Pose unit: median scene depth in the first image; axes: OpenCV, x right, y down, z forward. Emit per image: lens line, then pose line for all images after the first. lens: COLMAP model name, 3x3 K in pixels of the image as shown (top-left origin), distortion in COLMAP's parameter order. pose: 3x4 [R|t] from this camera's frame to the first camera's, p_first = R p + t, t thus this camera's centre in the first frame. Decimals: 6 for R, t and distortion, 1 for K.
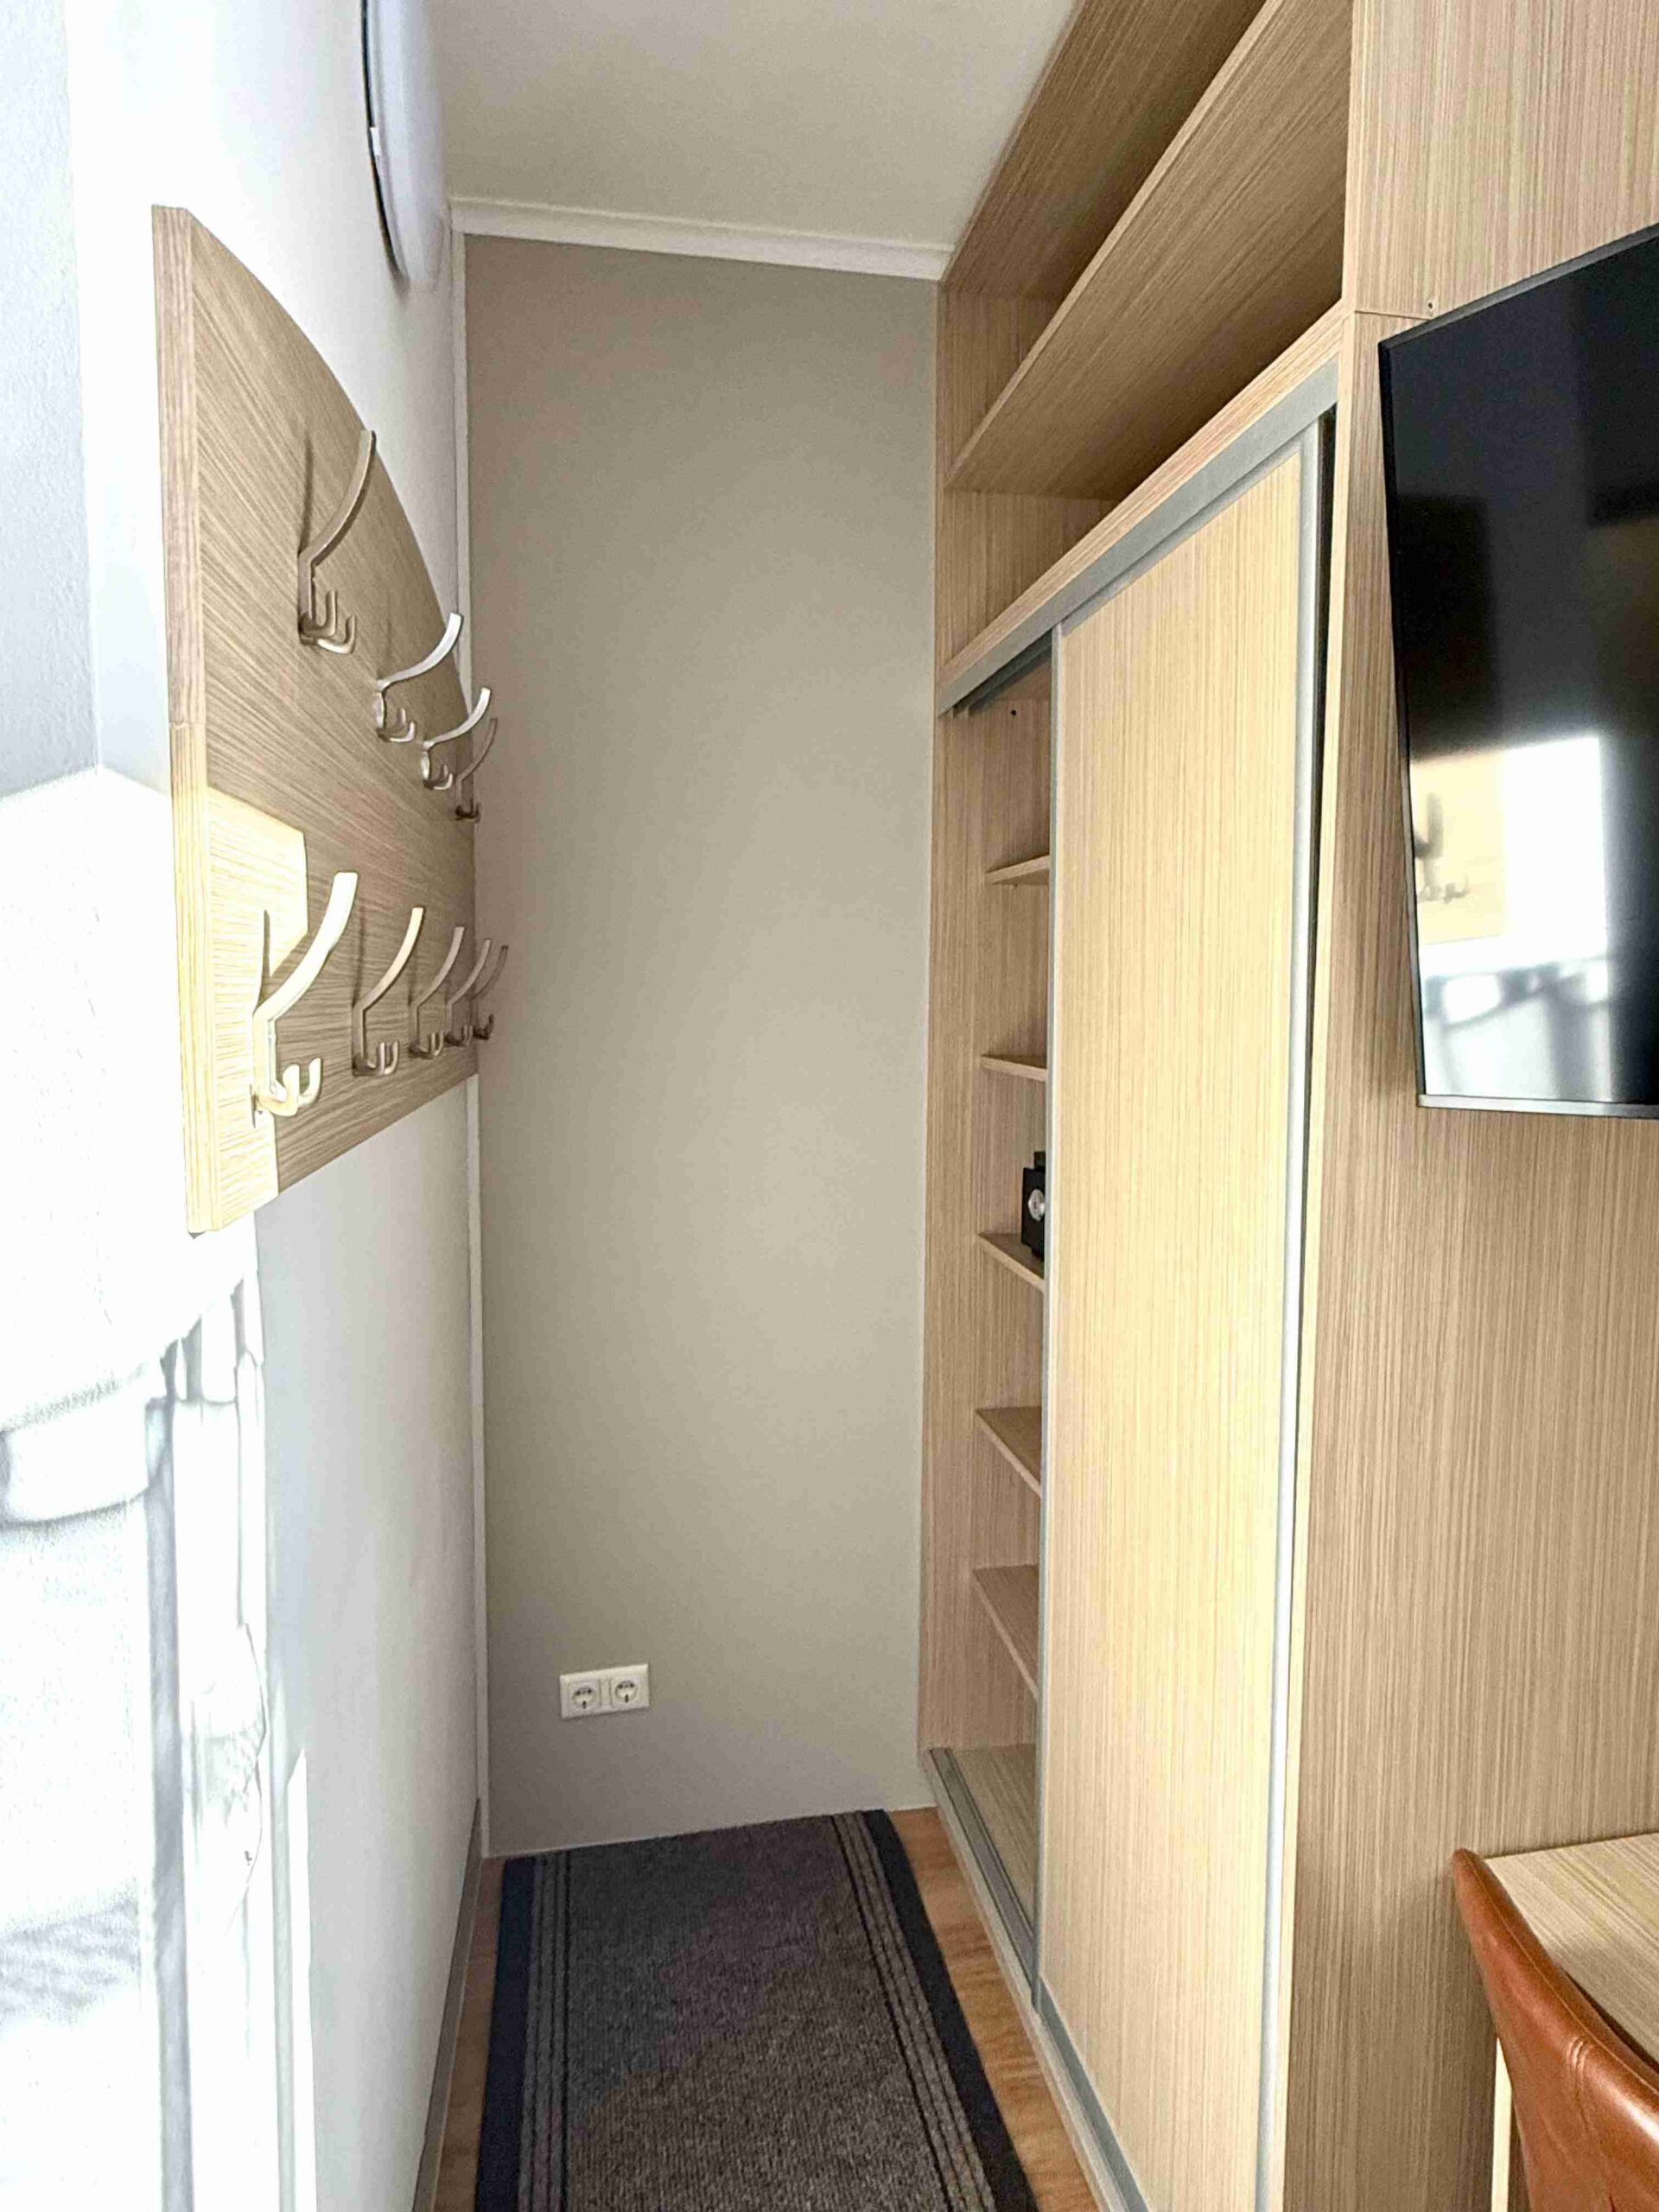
lens RADIAL K [[1300.6, 0, 834.0], [0, 1300.6, 1120.2], [0, 0, 1]] dist [0.001748, -0.000645]
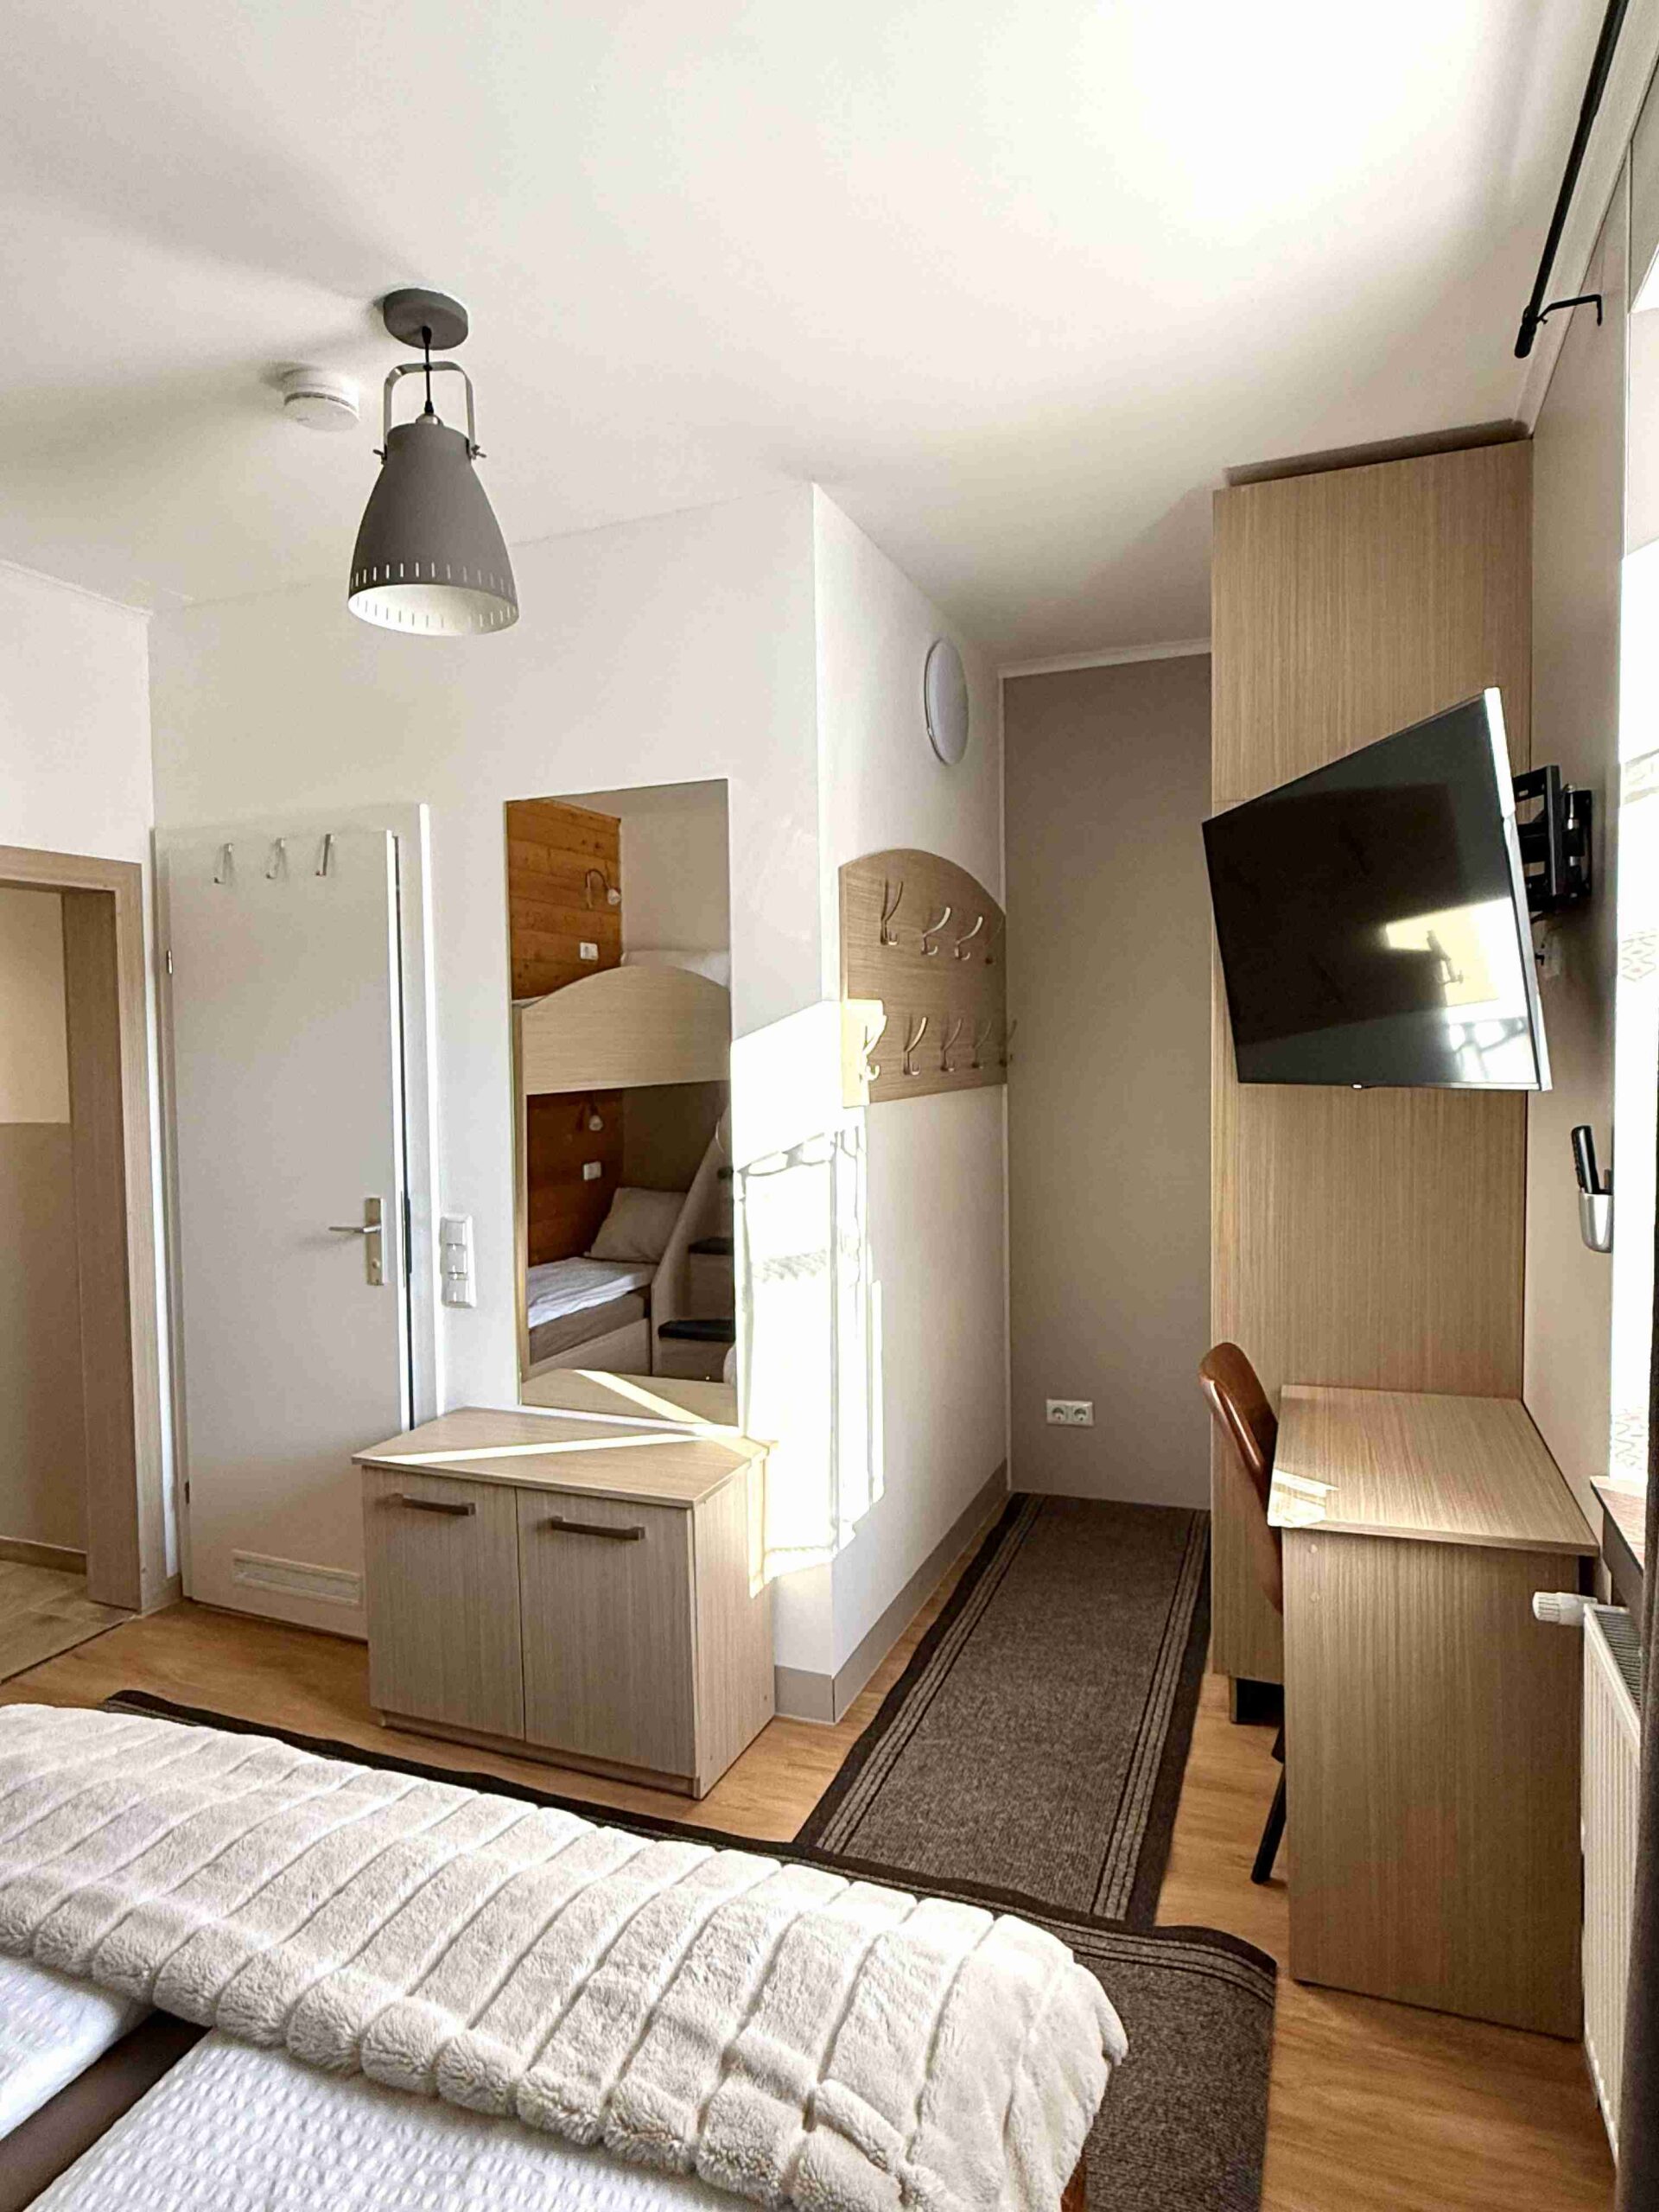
lens RADIAL K [[1300.6, 0, 827.8], [0, 1300.6, 1102.0], [0, 0, 1]] dist [0.001748, -0.000645]
pose [[0.849960, 0.001919, -0.526844, 0.793004], [-0.026058, 0.998923, -0.038400, 0.112889], [0.526203, 0.046367, 0.849094, -1.222618]]
